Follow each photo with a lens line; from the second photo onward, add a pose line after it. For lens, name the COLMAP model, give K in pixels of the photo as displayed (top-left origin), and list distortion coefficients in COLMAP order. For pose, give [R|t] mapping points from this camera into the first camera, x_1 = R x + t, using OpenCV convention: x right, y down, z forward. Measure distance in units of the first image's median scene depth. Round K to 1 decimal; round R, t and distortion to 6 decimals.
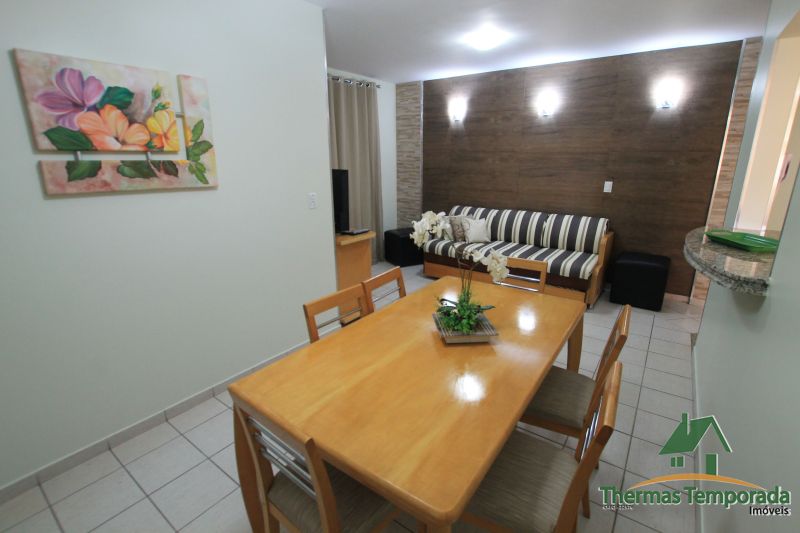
lens RADIAL K [[377.2, 0, 399.2], [0, 377.2, 268.2], [0, 0, 1]] dist [-0.028797, 0.002310]
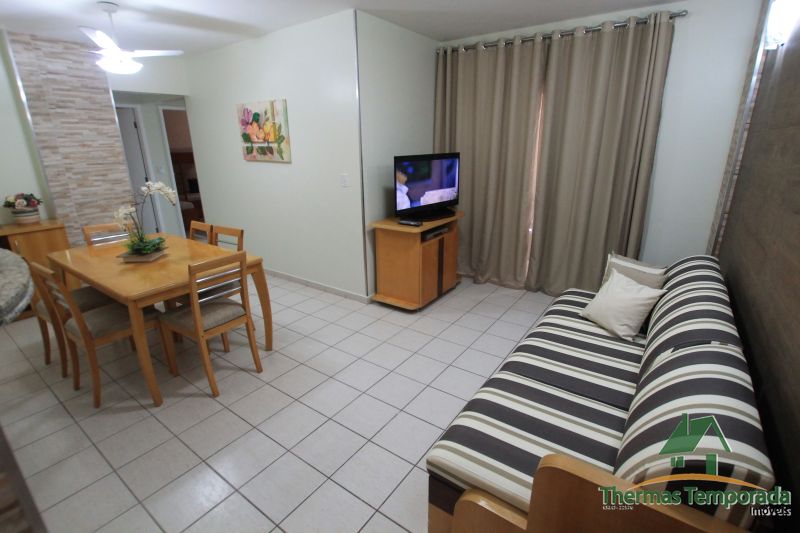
lens RADIAL K [[377.2, 0, 400.9], [0, 377.2, 268.0], [0, 0, 1]] dist [-0.028797, 0.002310]
pose [[0.013908, 0.315887, -0.948695, 1.546948], [-0.272039, 0.914193, 0.300410, -0.510765], [0.962186, 0.253904, 0.098648, 1.719112]]
